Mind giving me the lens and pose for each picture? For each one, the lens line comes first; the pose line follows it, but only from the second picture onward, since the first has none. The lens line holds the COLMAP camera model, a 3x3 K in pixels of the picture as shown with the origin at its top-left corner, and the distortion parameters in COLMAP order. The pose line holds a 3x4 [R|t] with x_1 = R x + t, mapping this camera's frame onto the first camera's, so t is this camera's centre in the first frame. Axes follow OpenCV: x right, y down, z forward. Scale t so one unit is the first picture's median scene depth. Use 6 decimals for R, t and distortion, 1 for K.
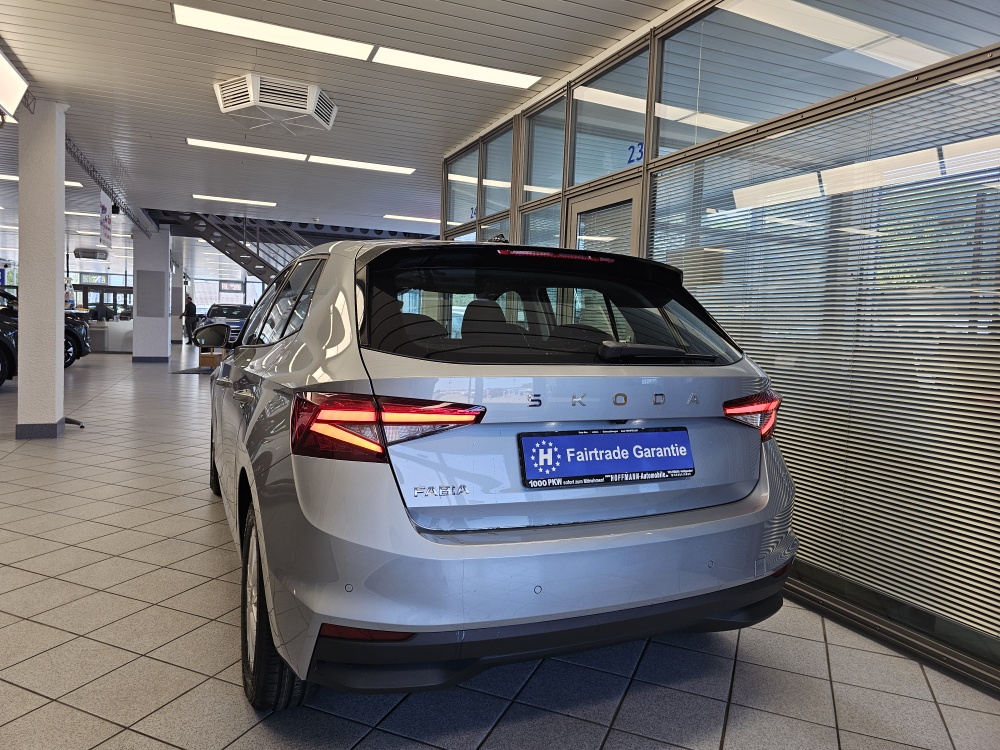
lens RADIAL K [[673.5, 0, 500.8], [0, 673.5, 370.6], [0, 0, 1]] dist [0.063279, -0.067409]
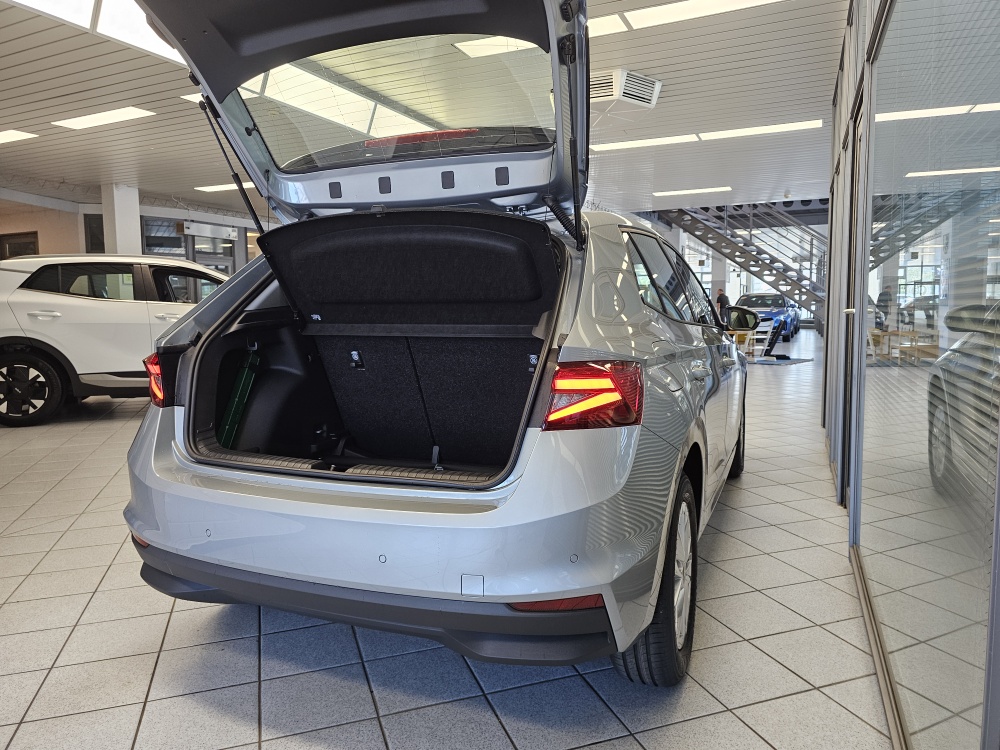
lens RADIAL K [[673.5, 0, 500.8], [0, 673.5, 370.6], [0, 0, 1]] dist [0.063279, -0.067409]
pose [[0.676146, 0.031039, -0.736114, 0.134115], [-0.021679, 0.999518, 0.022232, 0.003338], [0.736449, 0.000926, 0.676493, 0.069408]]
